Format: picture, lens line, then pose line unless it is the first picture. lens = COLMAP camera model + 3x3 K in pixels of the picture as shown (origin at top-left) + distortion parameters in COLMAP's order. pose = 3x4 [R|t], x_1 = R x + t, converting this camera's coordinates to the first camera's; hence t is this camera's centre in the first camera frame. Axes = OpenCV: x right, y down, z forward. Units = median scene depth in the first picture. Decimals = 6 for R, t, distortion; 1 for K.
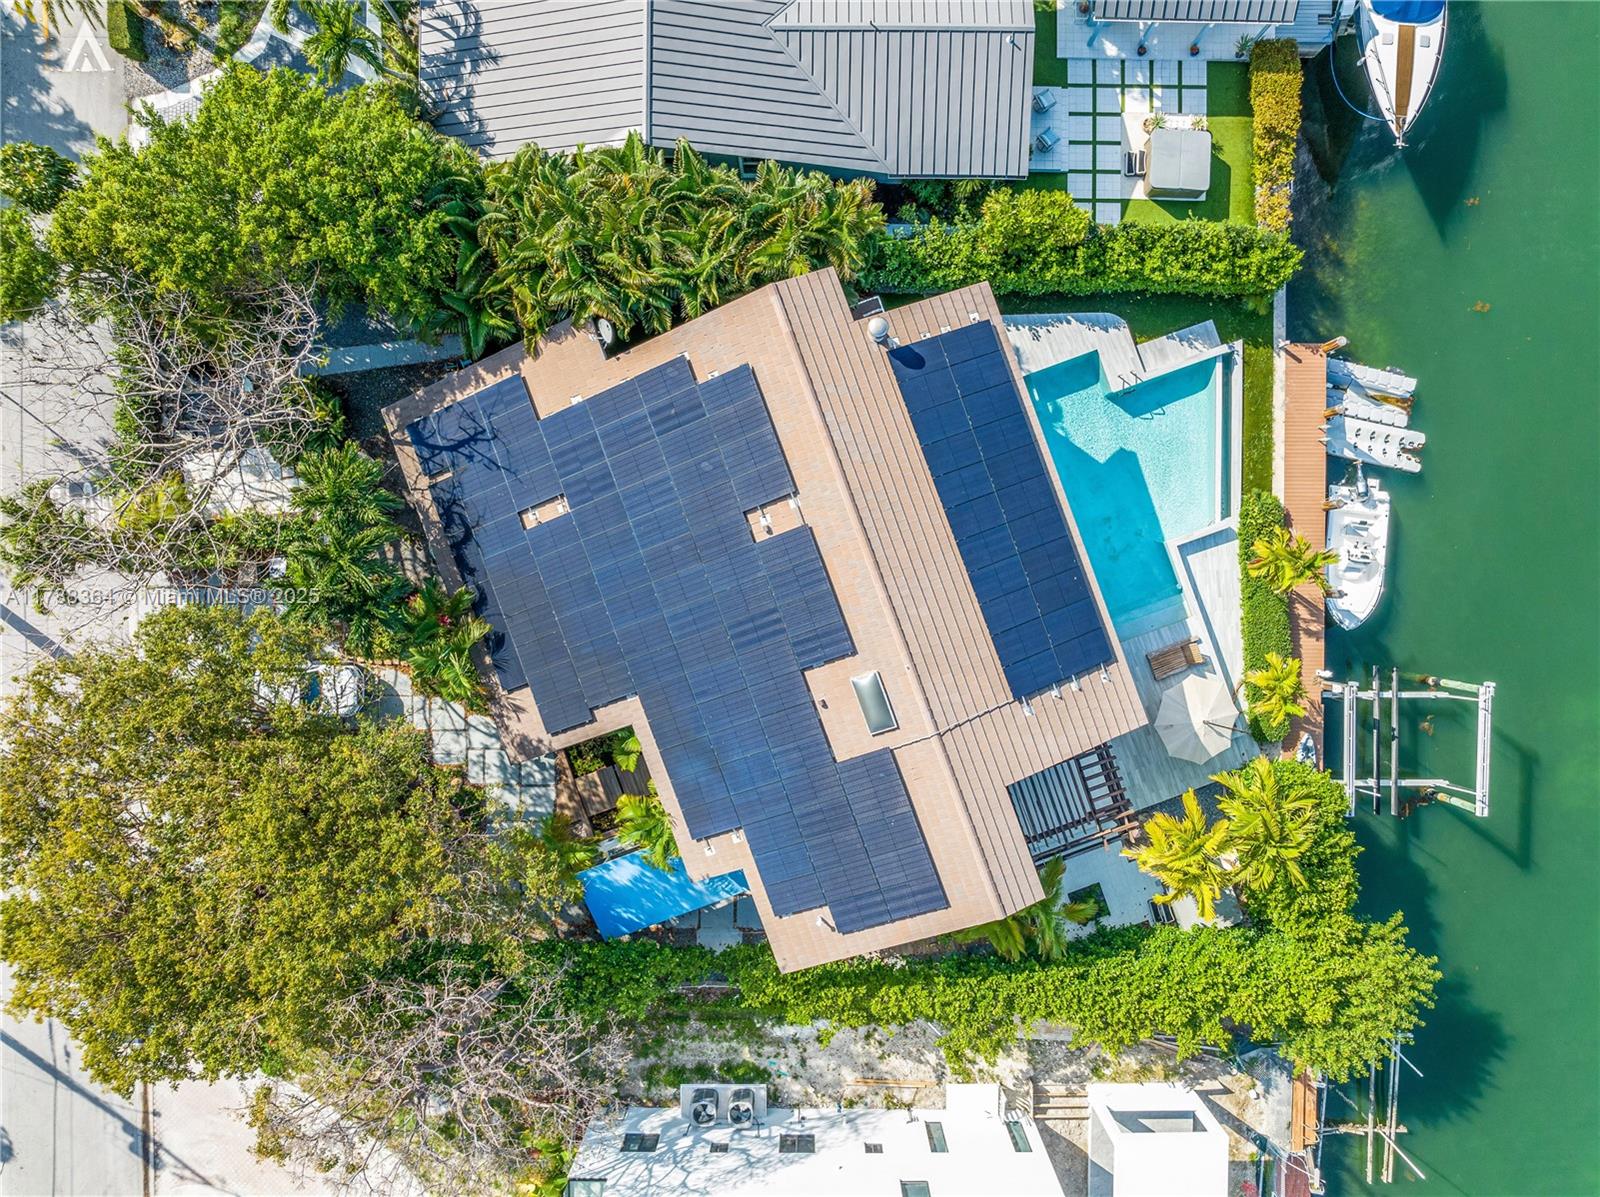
lens RADIAL K [[1127.1, 0, 798.0], [0, 1127.1, 590.5], [0, 0, 1]] dist [-0.043675, 0.013999]
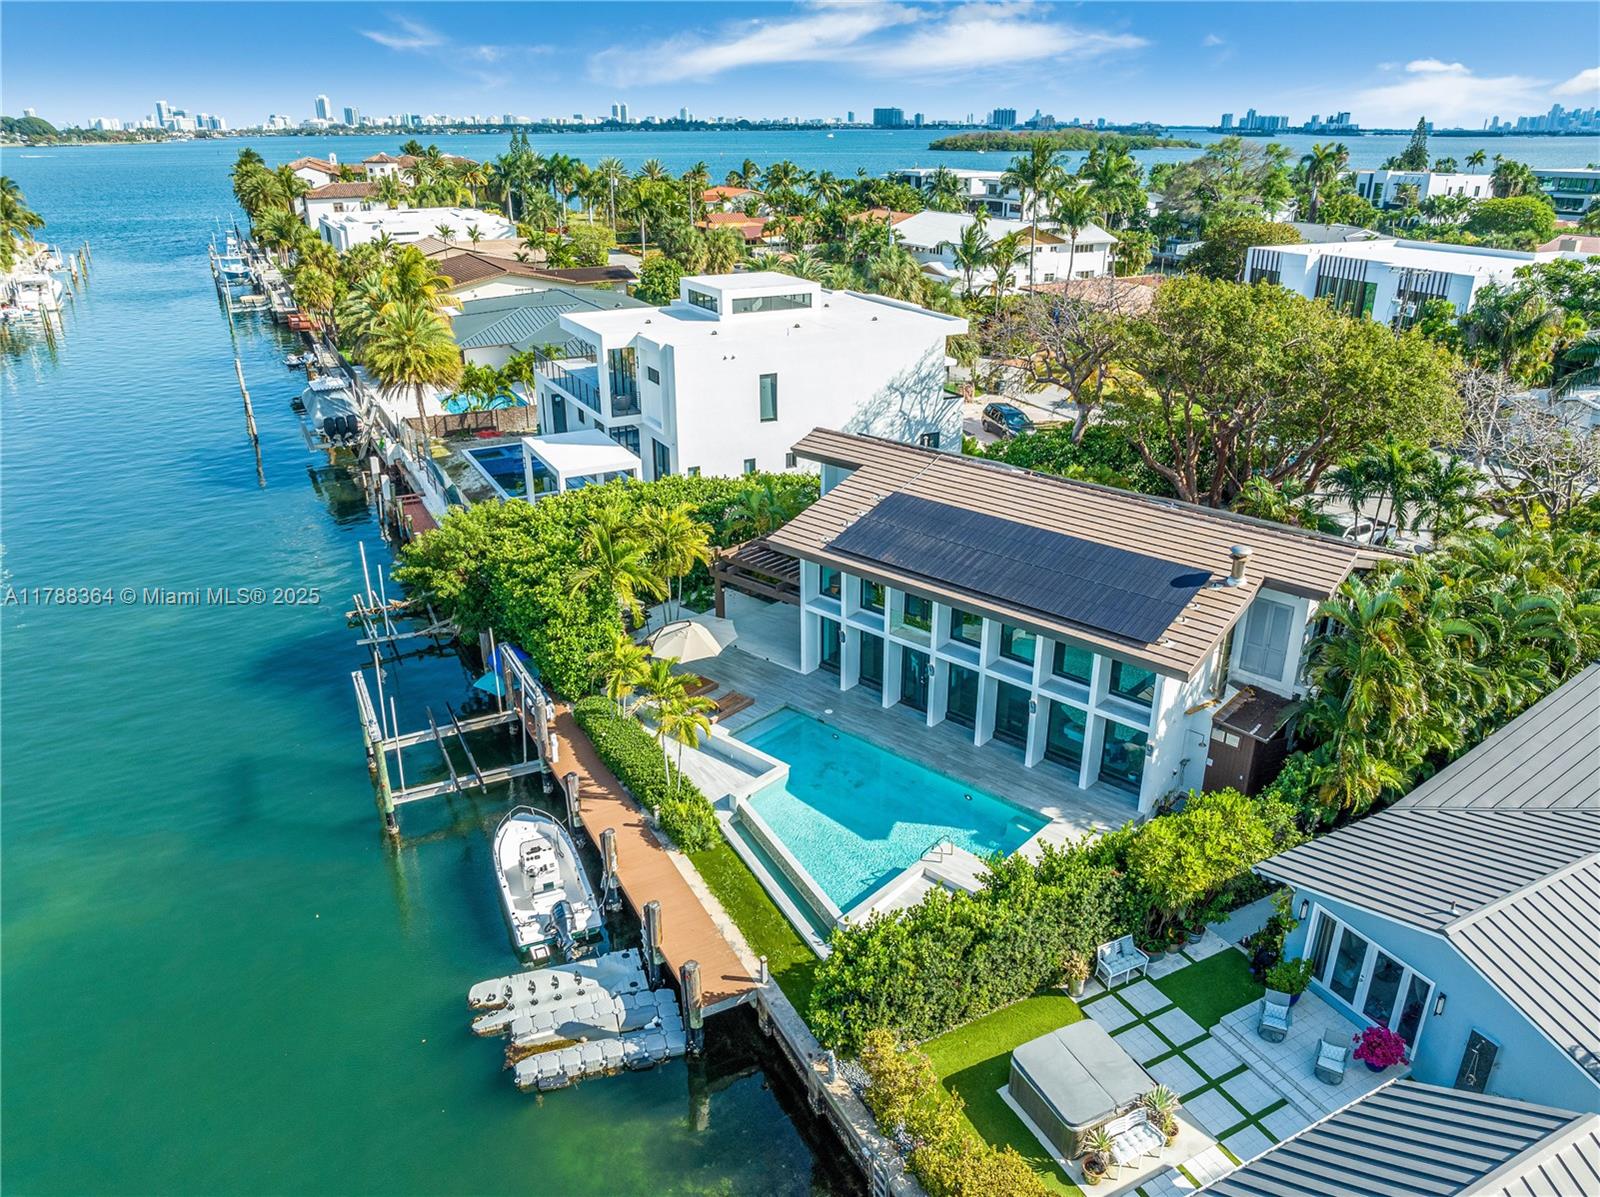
lens RADIAL K [[1127.1, 0, 809.7], [0, 1127.1, 590.3], [0, 0, 1]] dist [-0.043675, 0.013999]
pose [[-0.882037, 0.181317, -0.434896, 0.651819], [-0.471111, -0.355222, 0.807386, -0.674999], [-0.008092, 0.917028, 0.398740, 0.541998]]
